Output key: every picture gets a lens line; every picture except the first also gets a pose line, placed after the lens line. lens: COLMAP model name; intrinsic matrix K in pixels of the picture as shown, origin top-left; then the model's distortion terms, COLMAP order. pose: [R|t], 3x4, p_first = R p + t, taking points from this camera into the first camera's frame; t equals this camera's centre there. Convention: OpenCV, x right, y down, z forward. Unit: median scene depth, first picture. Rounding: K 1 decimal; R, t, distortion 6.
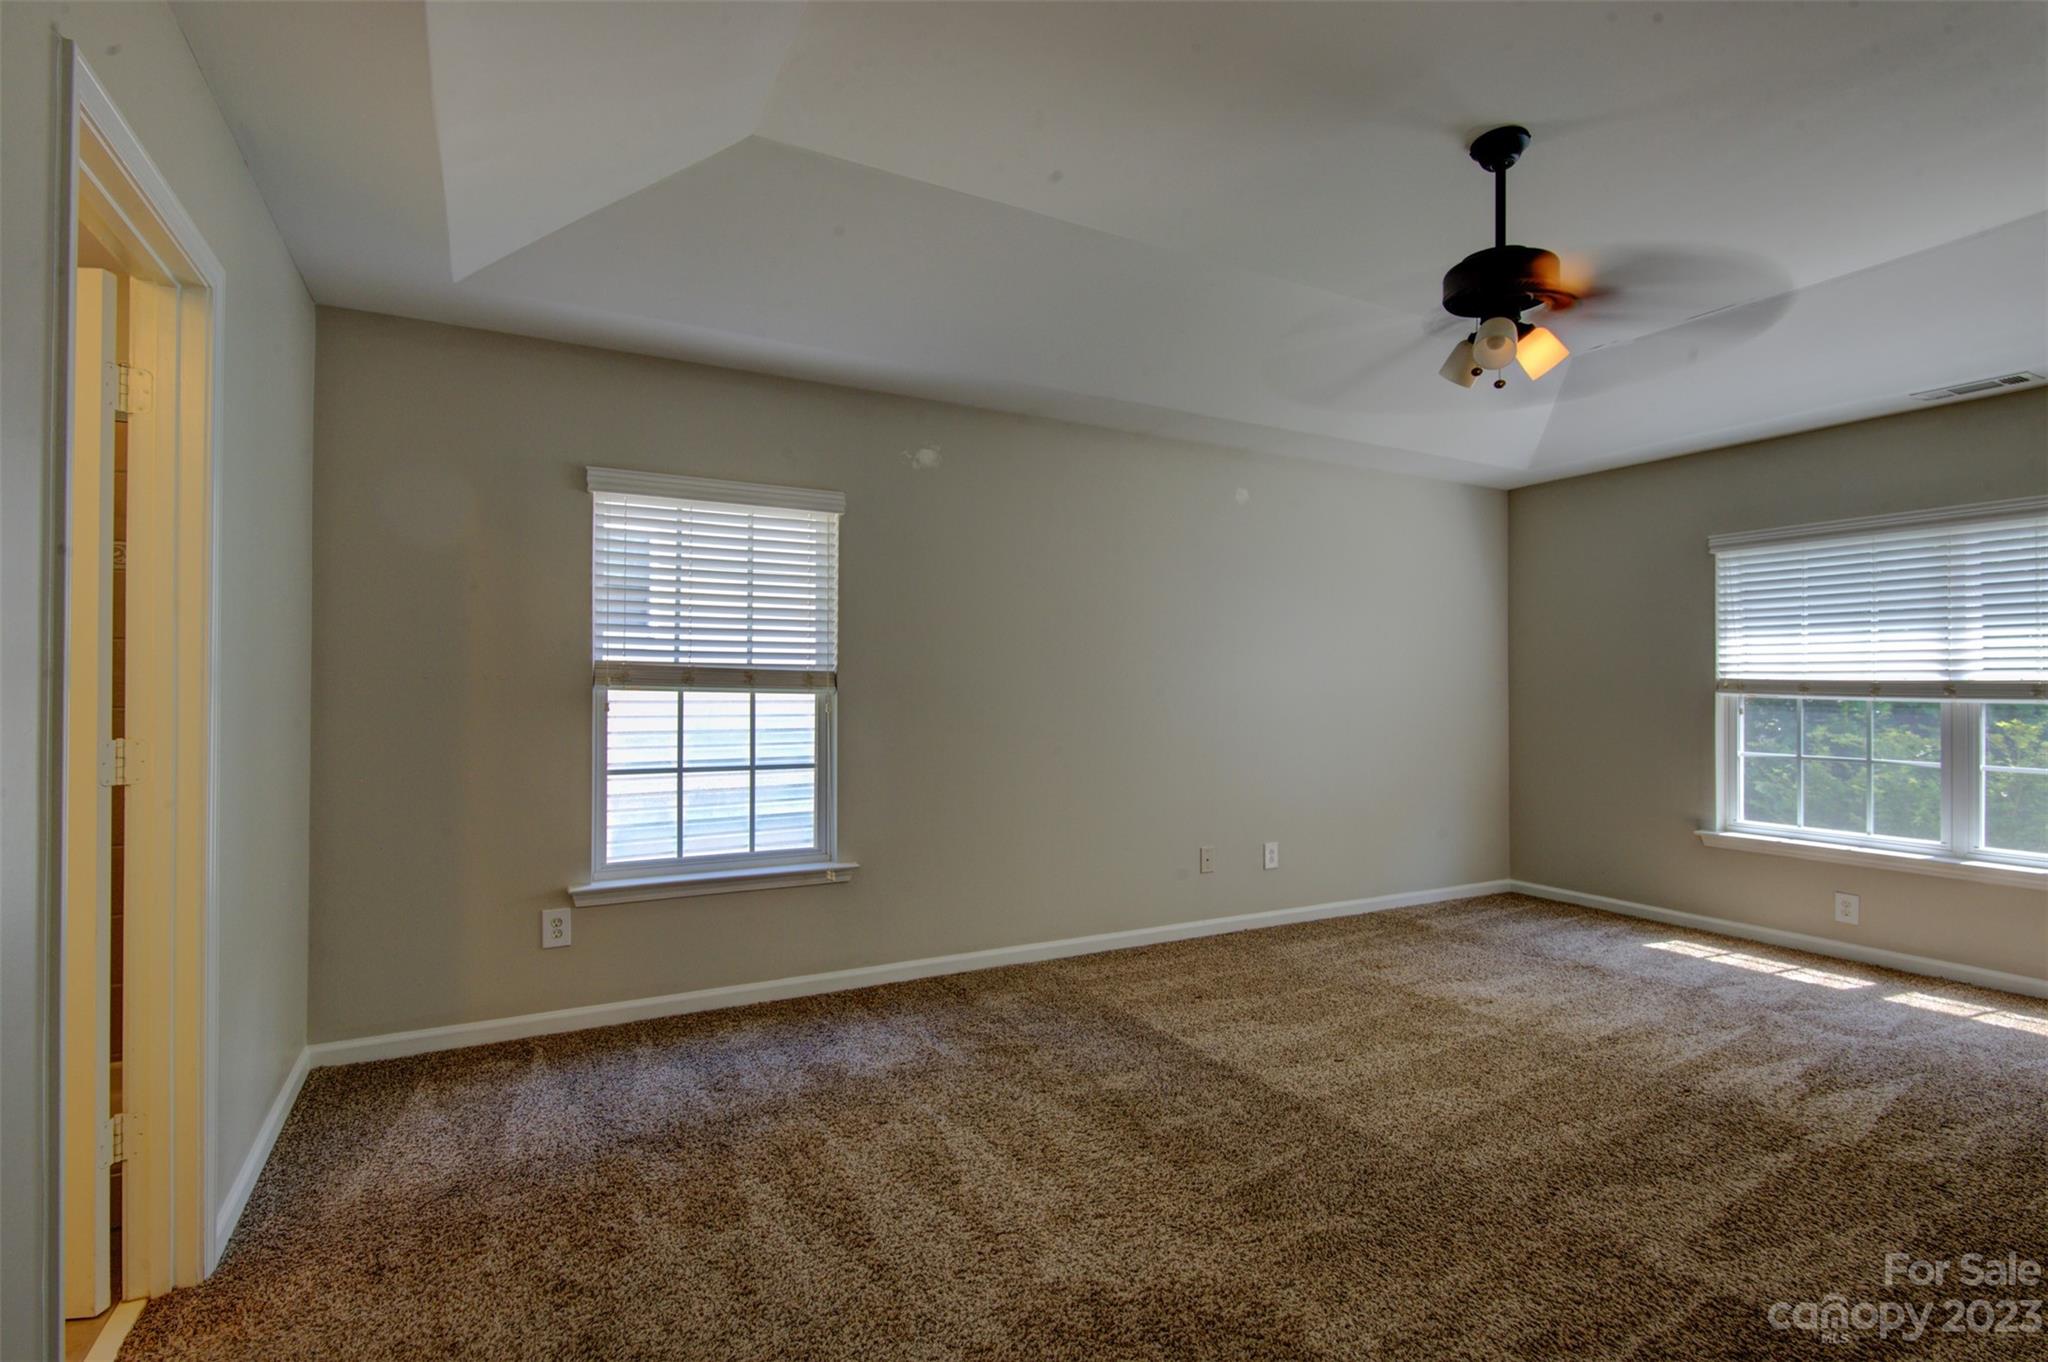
lens RADIAL K [[972.8, 0, 1024.0], [0, 972.8, 681.0], [0, 0, 1]] dist [0.006089, -0.007886]
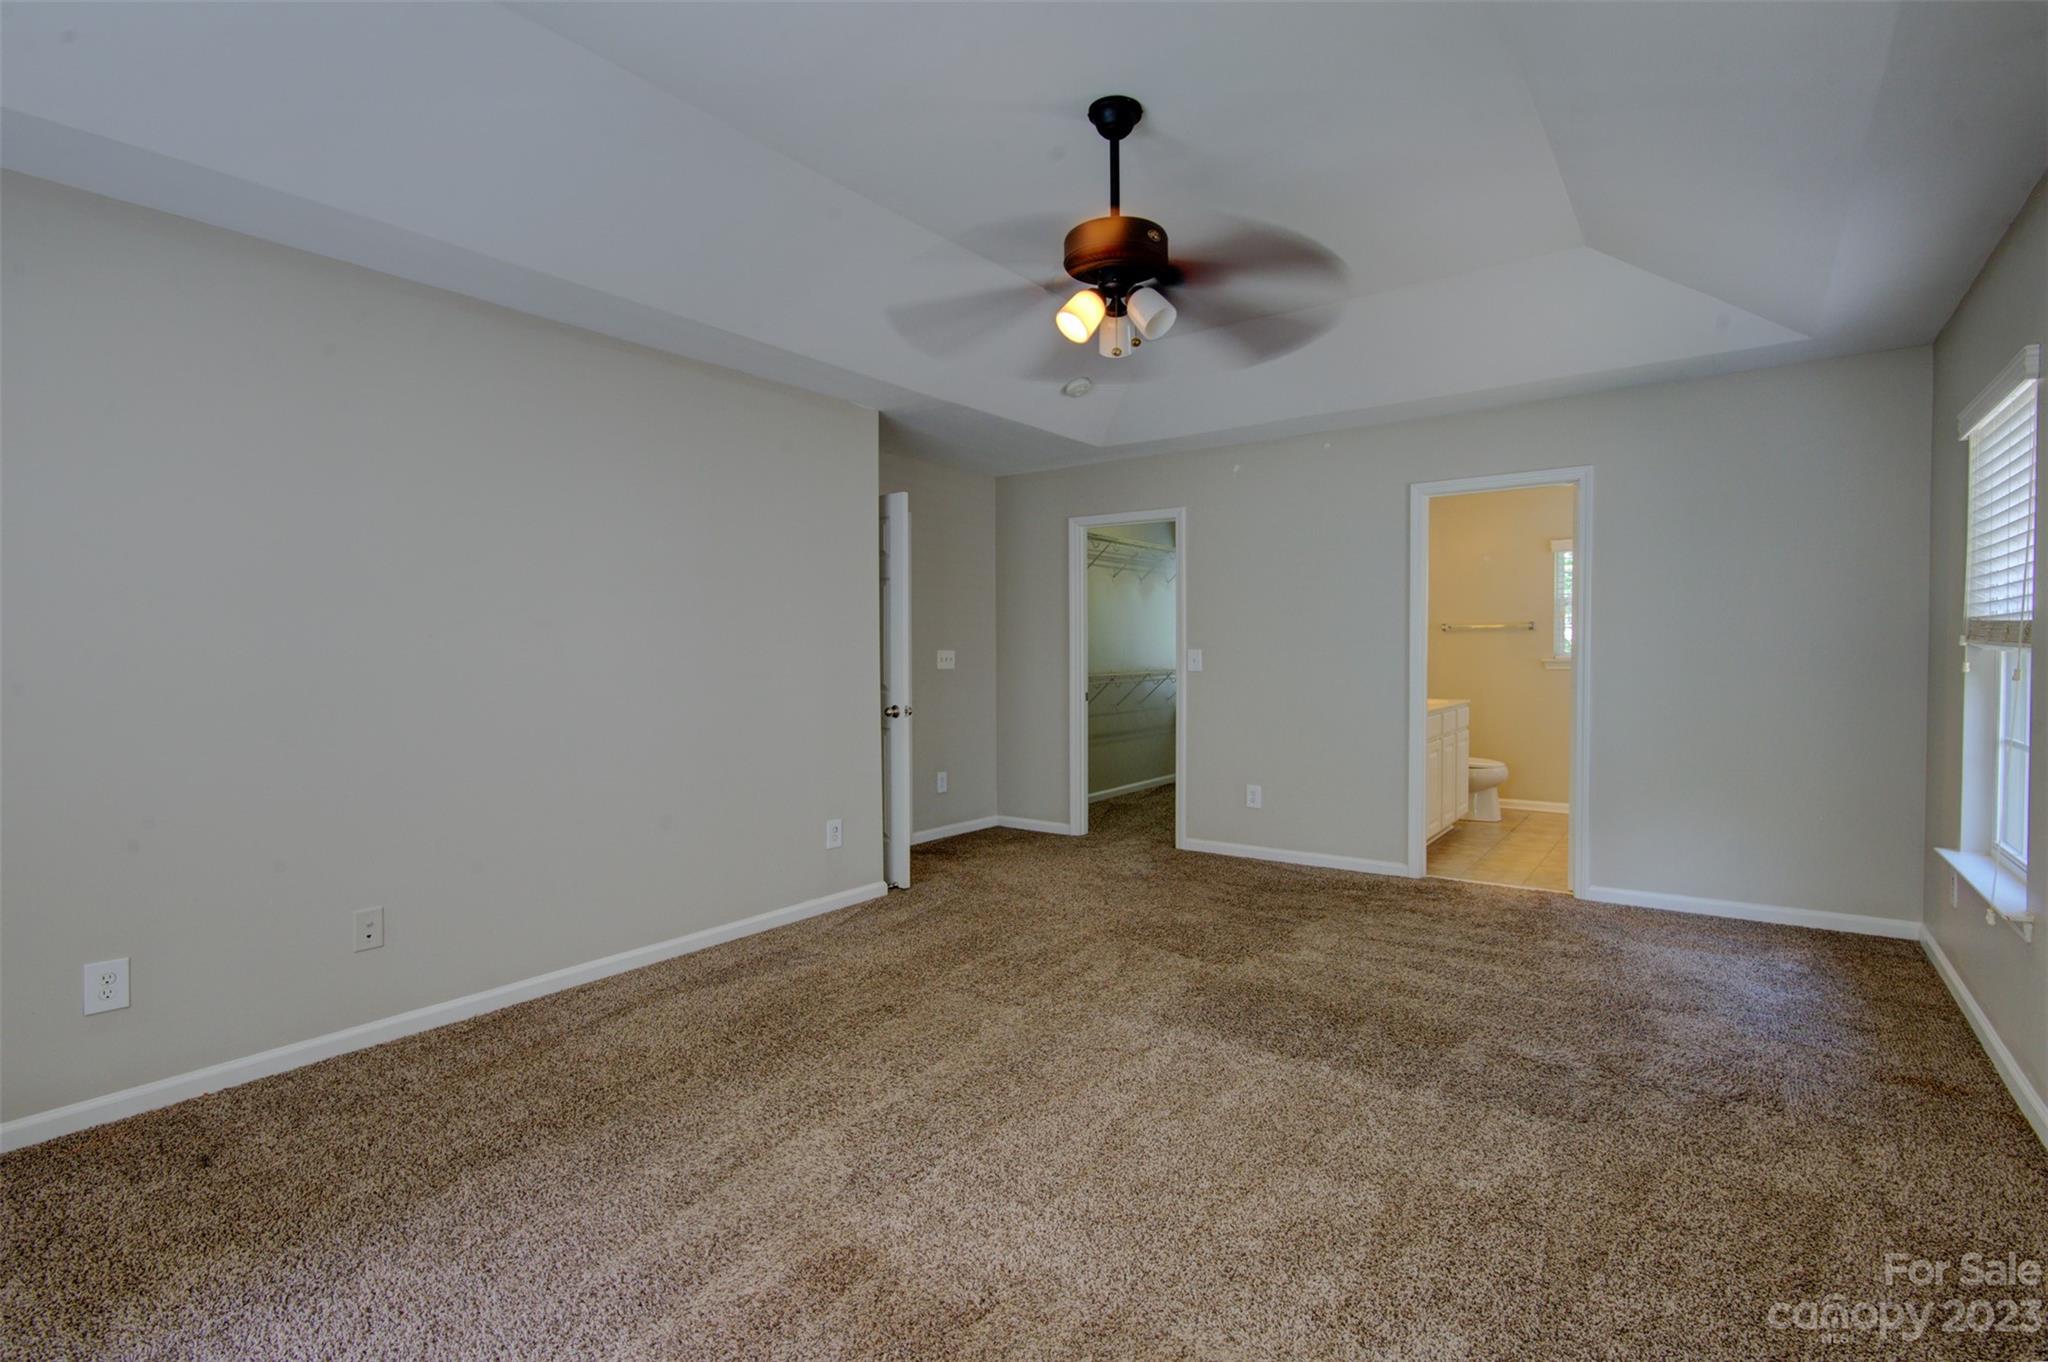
lens RADIAL K [[954.2, 0, 1025.0], [0, 954.2, 677.5], [0, 0, 1]] dist [0.011643, -0.008783]
pose [[-0.892163, 0.009985, -0.451604, 0.728250], [0.000996, 0.999797, 0.020137, 0.015934], [0.451713, 0.017516, -0.891991, 1.291313]]
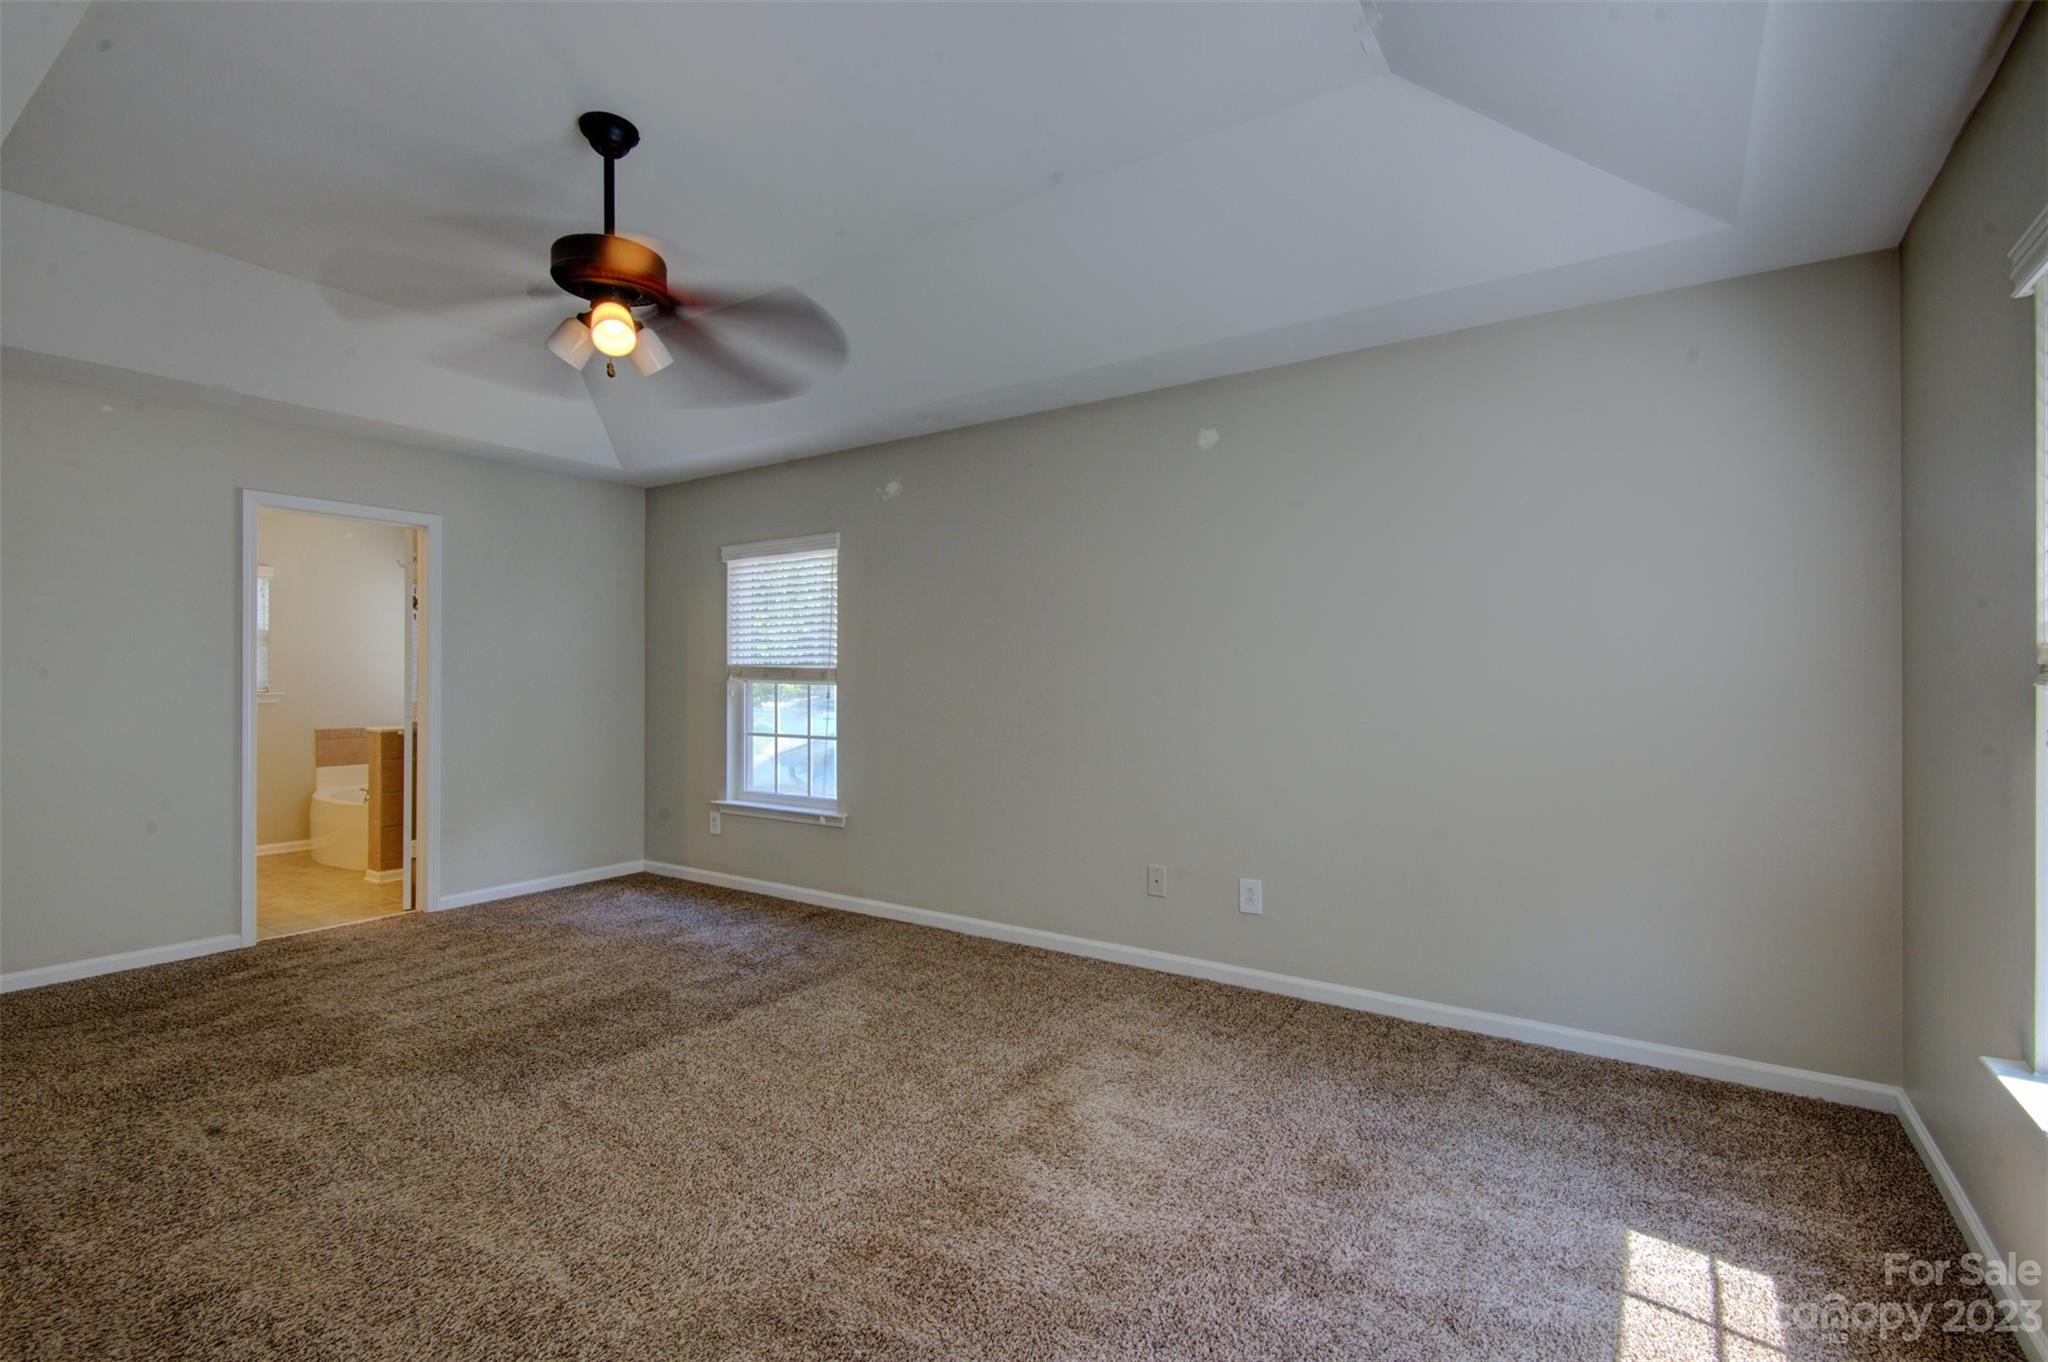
lens RADIAL K [[925.1, 0, 1024.0], [0, 925.1, 681.0], [0, 0, 1]] dist [0.003426, -0.005773]
pose [[0.460781, -0.005245, -0.887498, 1.071703], [0.008674, 0.999961, -0.001407, 0.012237], [0.887472, -0.007050, 0.460809, 0.662821]]
